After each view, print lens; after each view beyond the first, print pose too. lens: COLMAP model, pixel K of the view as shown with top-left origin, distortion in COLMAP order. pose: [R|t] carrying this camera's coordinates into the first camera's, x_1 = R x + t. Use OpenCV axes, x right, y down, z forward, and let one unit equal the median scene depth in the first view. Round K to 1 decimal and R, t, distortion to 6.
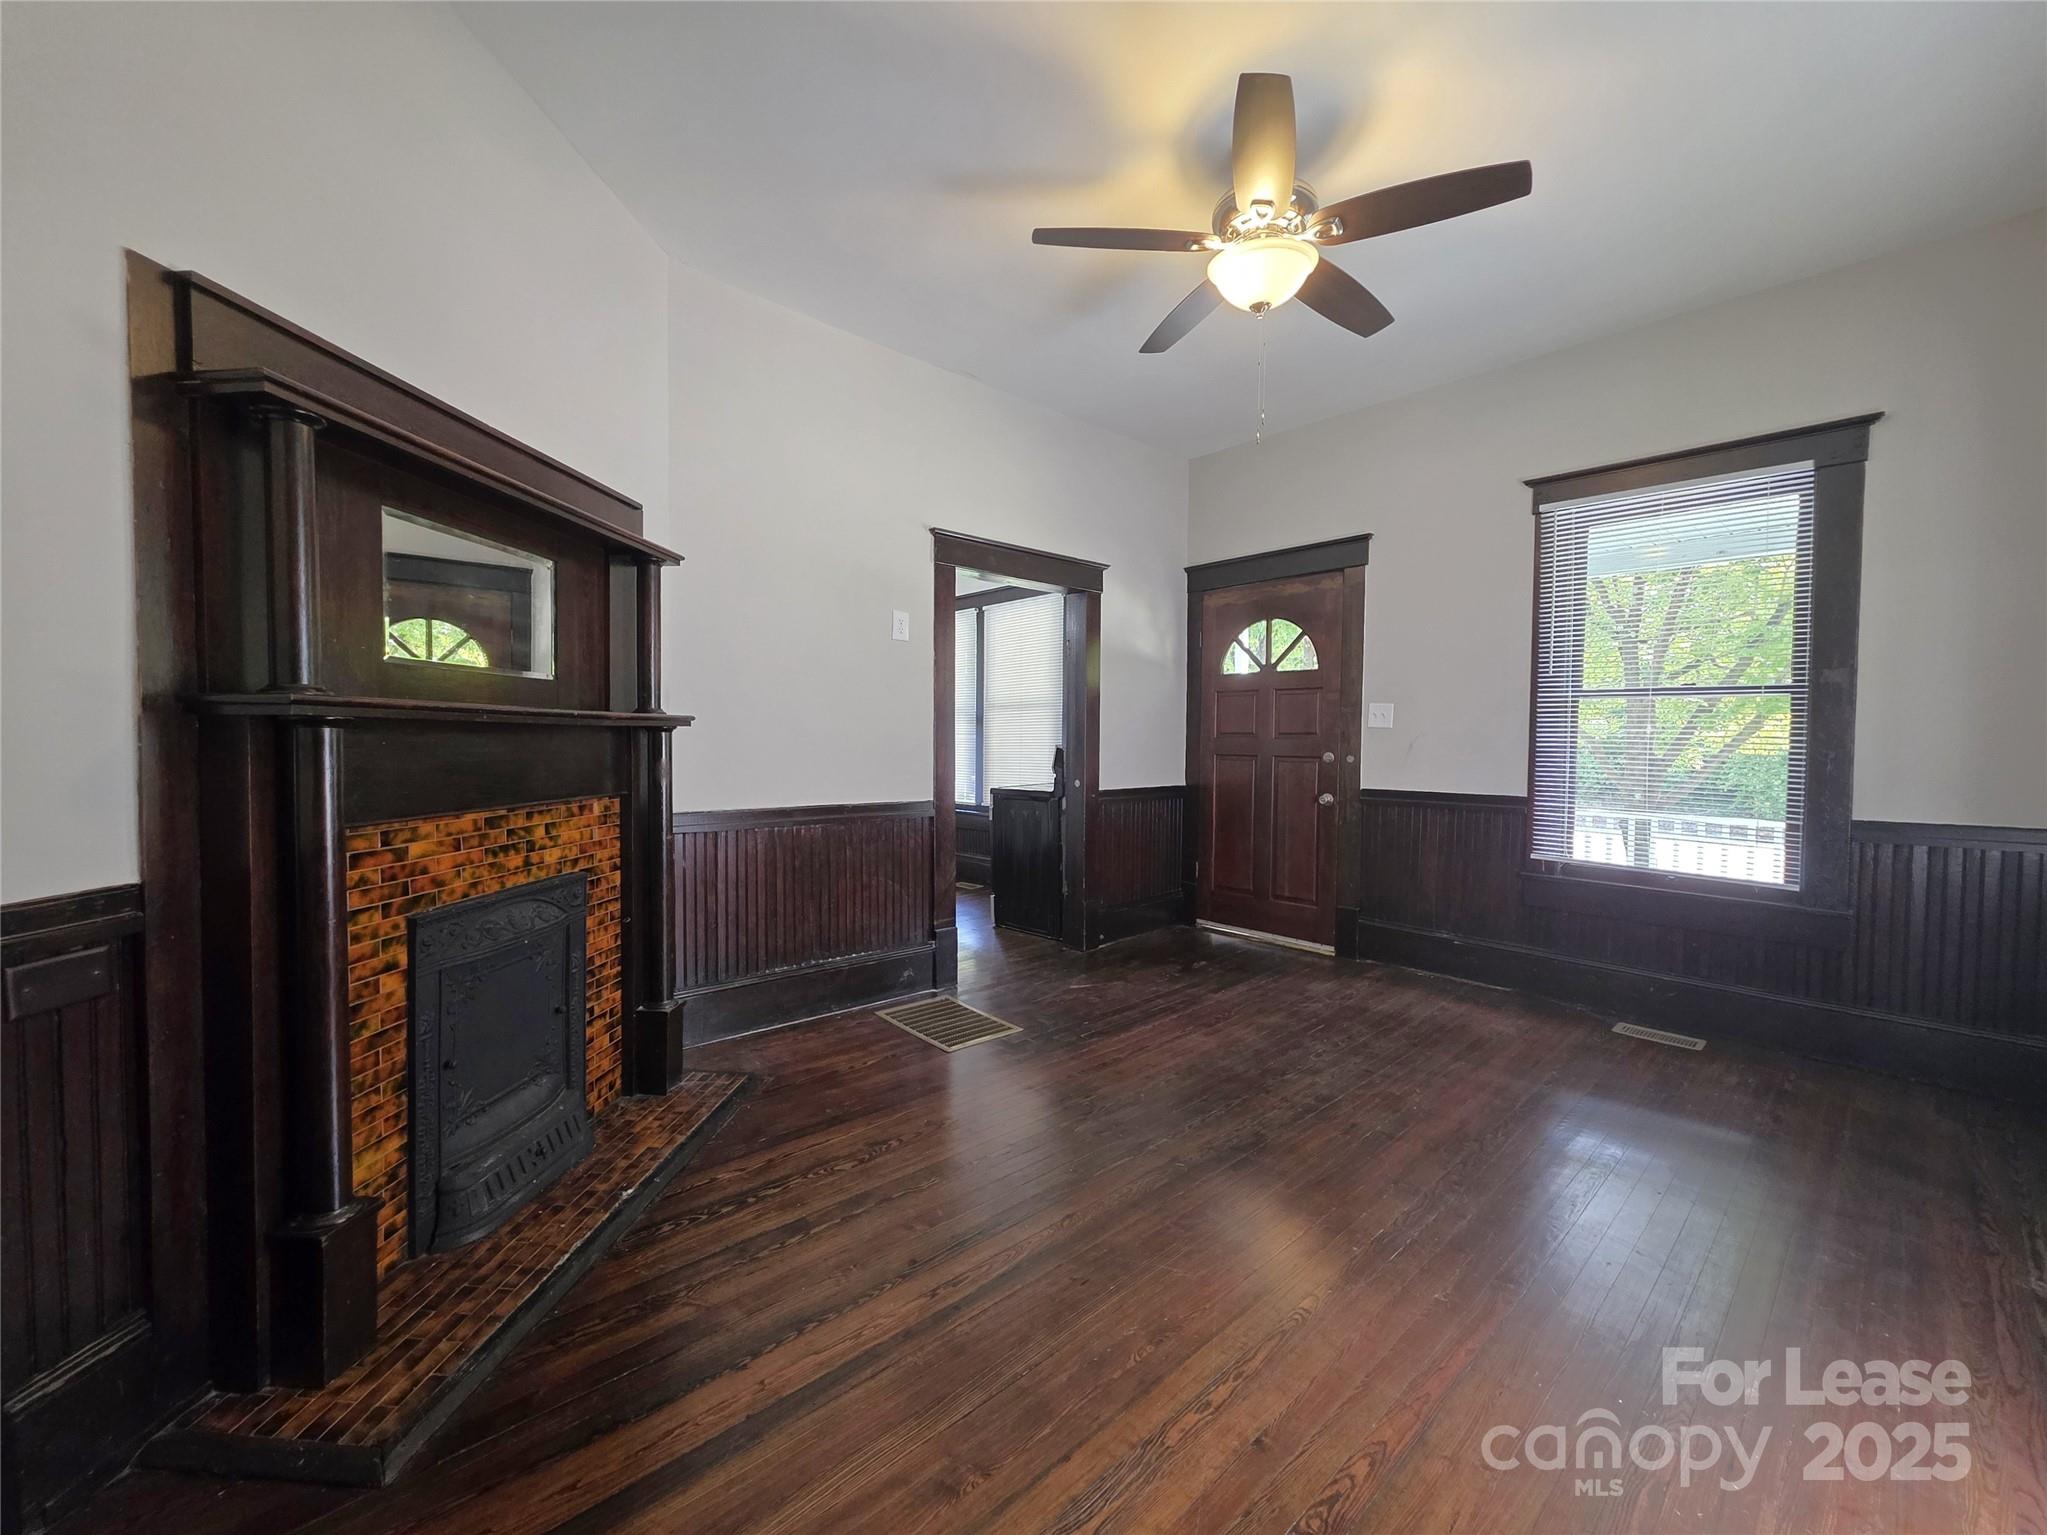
lens RADIAL K [[825.8, 0, 1023.5], [0, 825.8, 767.5], [0, 0, 1]] dist [0.001534, 0.000011]
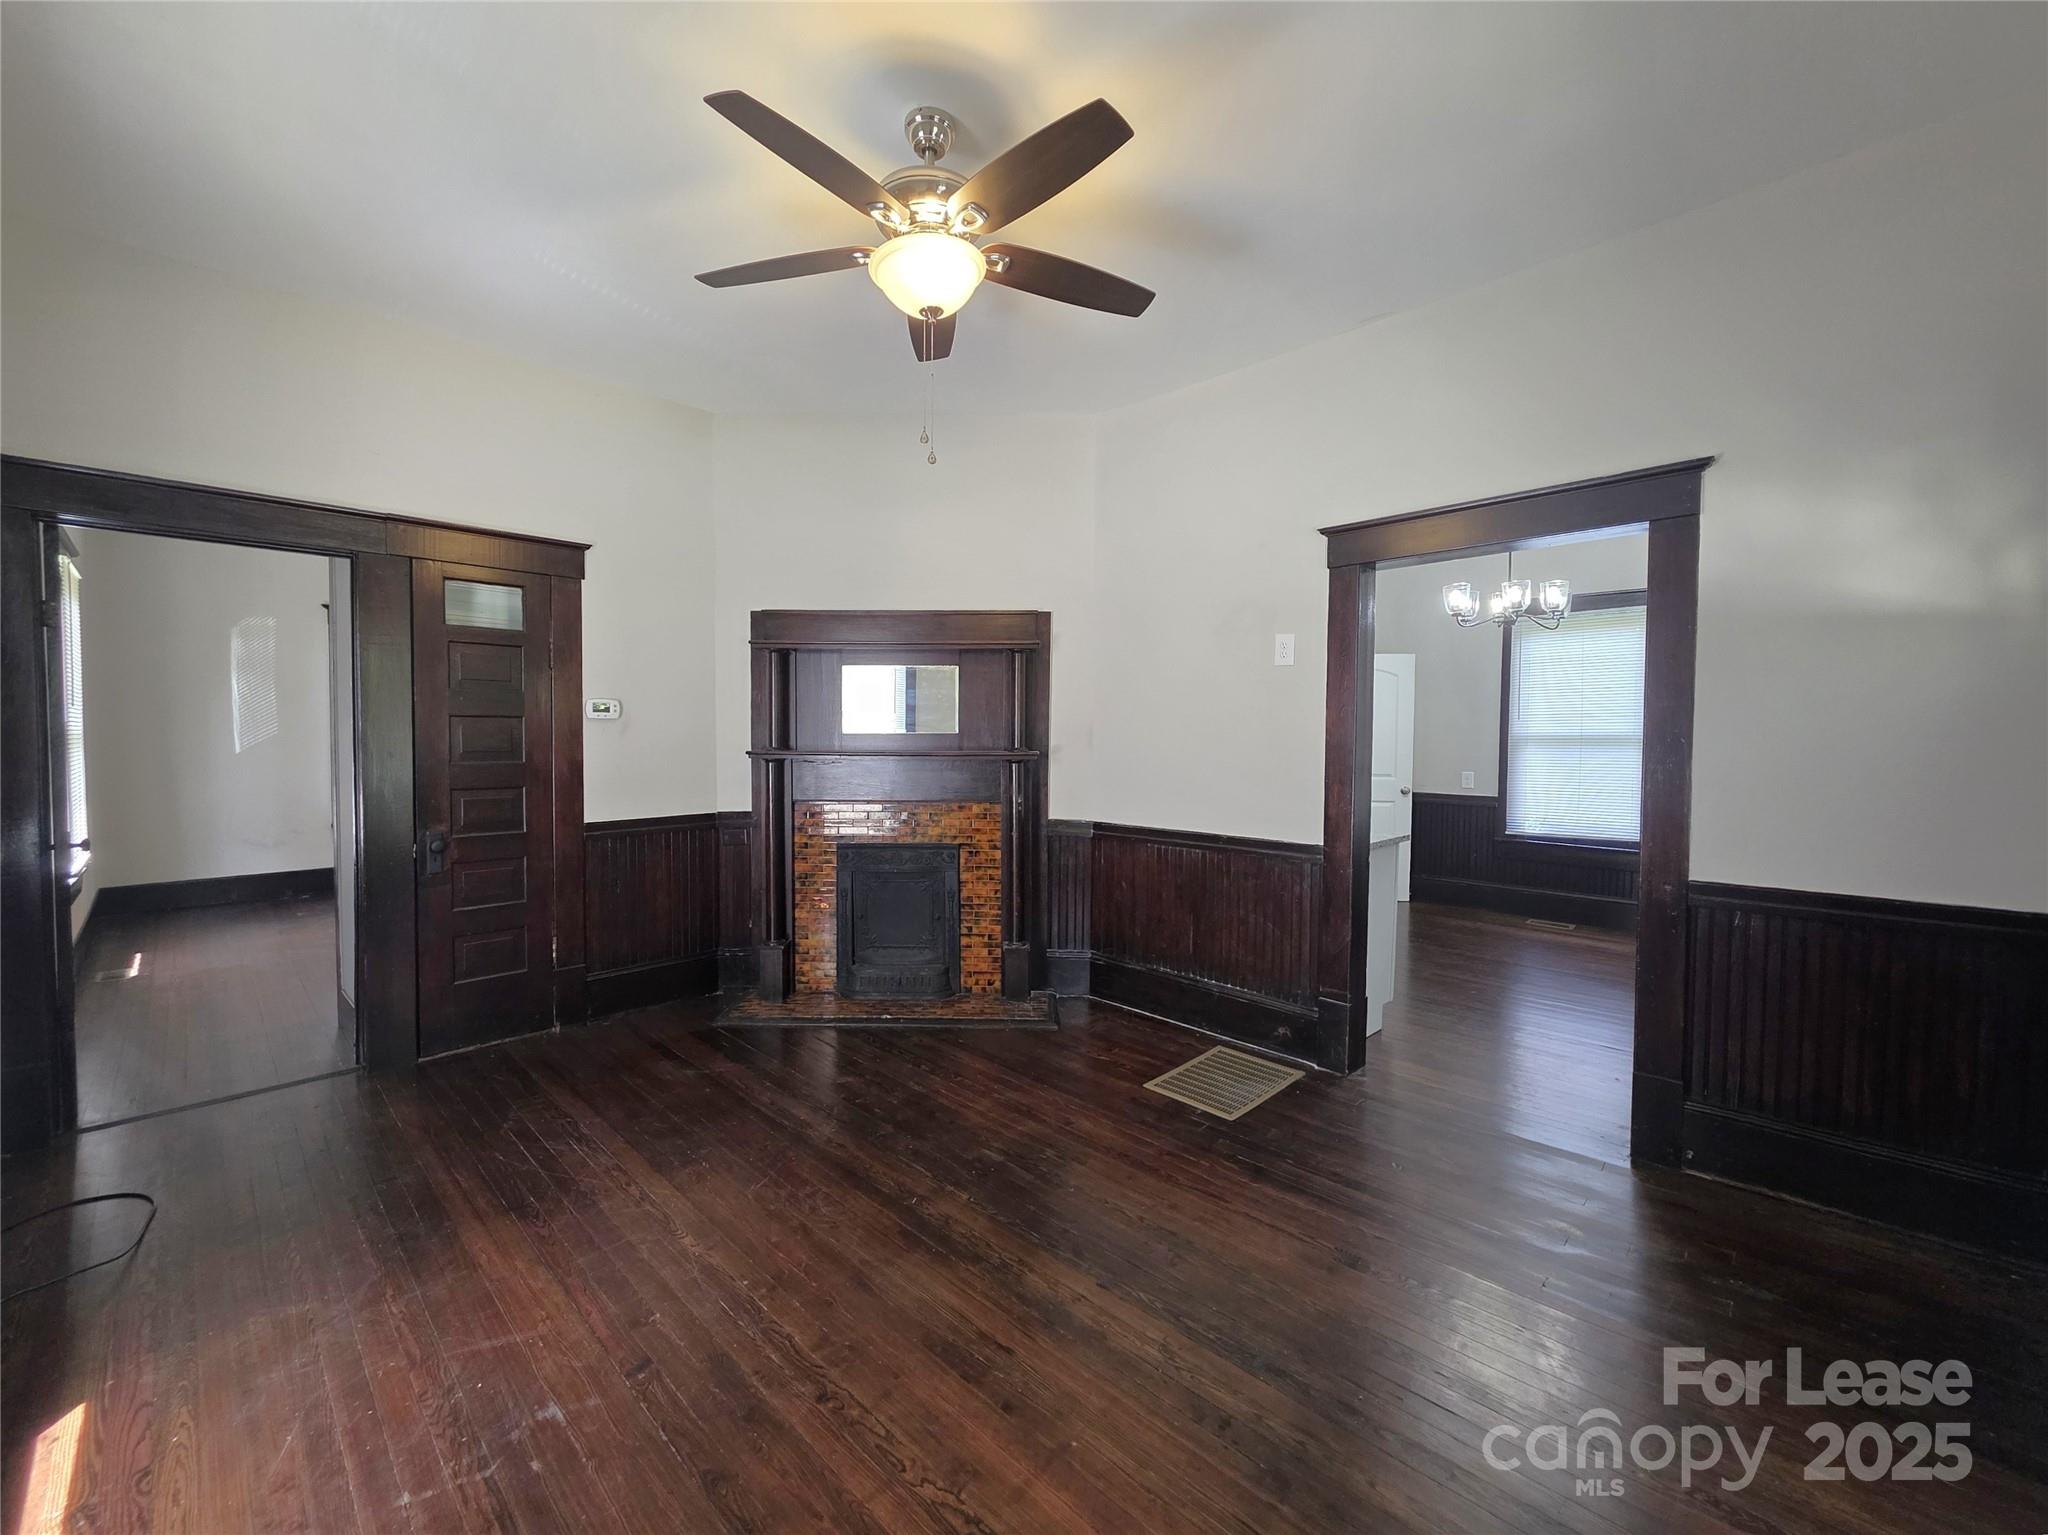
lens RADIAL K [[828.1, 0, 1029.0], [0, 828.1, 765.3], [0, 0, 1]] dist [0.002554, -0.000044]
pose [[0.051032, 0.027043, -0.998331, 1.114741], [-0.038082, 0.998959, 0.025113, -0.081142], [0.997971, 0.036737, 0.052009, 0.987920]]
